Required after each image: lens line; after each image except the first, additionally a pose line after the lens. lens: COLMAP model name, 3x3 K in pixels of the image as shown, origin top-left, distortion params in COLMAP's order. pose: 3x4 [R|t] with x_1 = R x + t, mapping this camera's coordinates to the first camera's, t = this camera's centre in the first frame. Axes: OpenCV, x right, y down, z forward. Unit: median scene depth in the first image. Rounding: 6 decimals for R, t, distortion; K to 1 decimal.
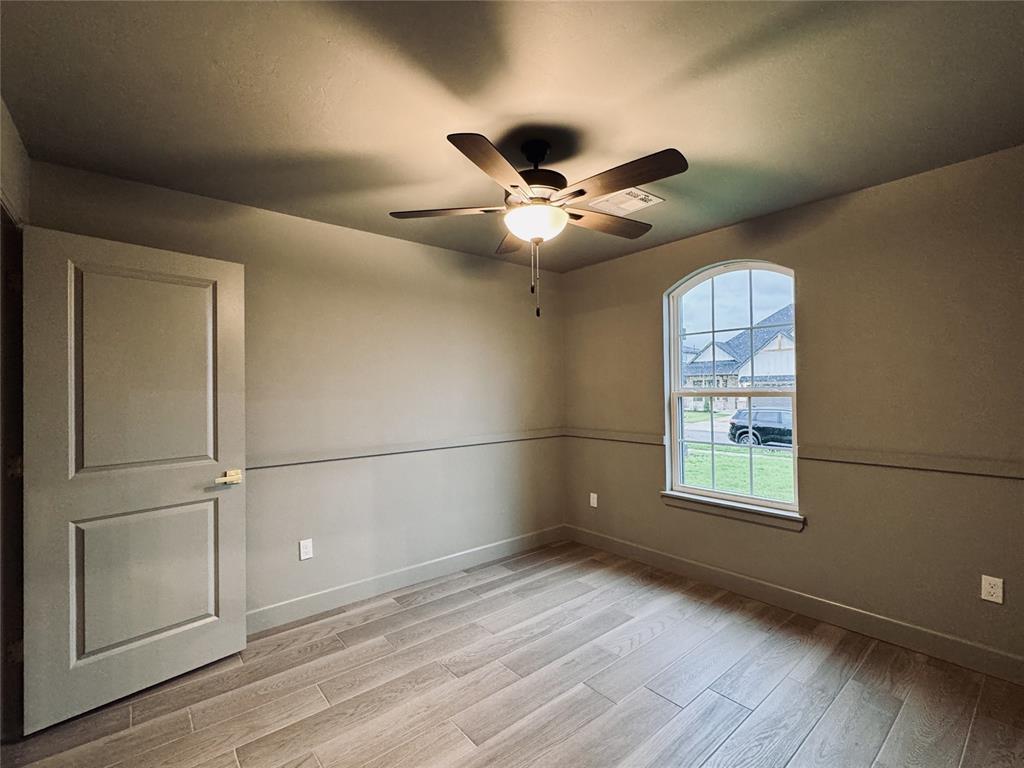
lens RADIAL K [[473.1, 0, 516.1], [0, 473.1, 386.8], [0, 0, 1]] dist [0.001481, -0.000431]
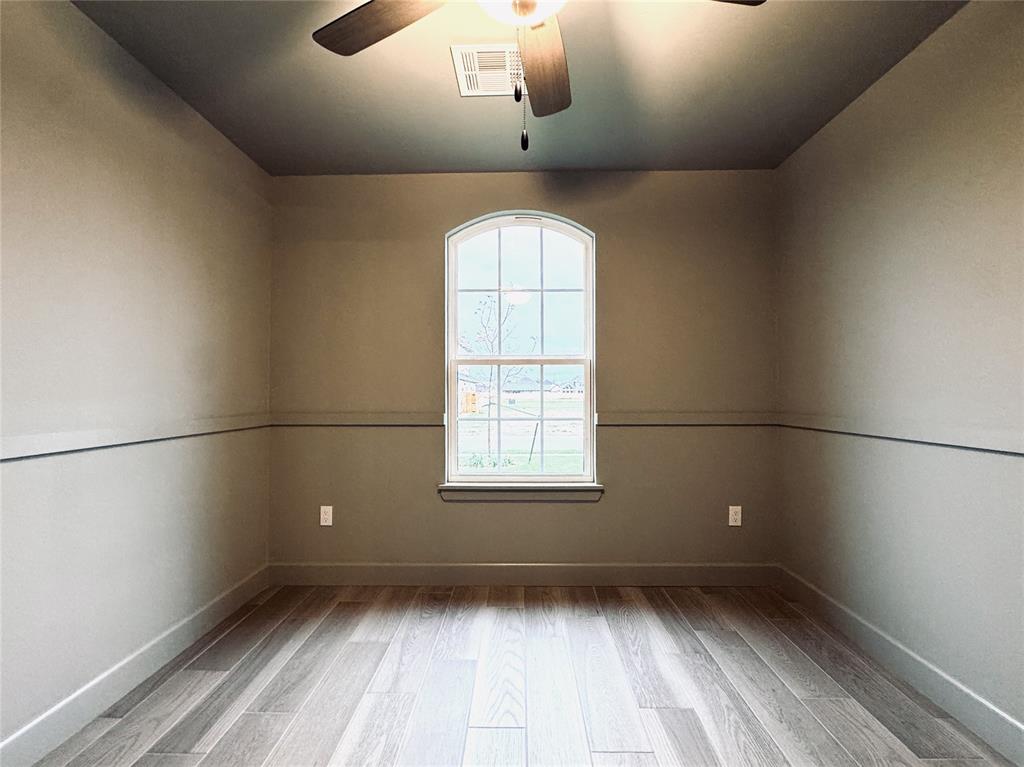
lens RADIAL K [[473.1, 0, 513.9], [0, 473.1, 385.3], [0, 0, 1]] dist [0.001481, -0.000431]
pose [[0.654189, 0.022713, 0.755990, -0.234500], [-0.006311, 0.999678, -0.024573, 0.084461], [-0.756305, 0.011304, 0.654121, 0.446136]]
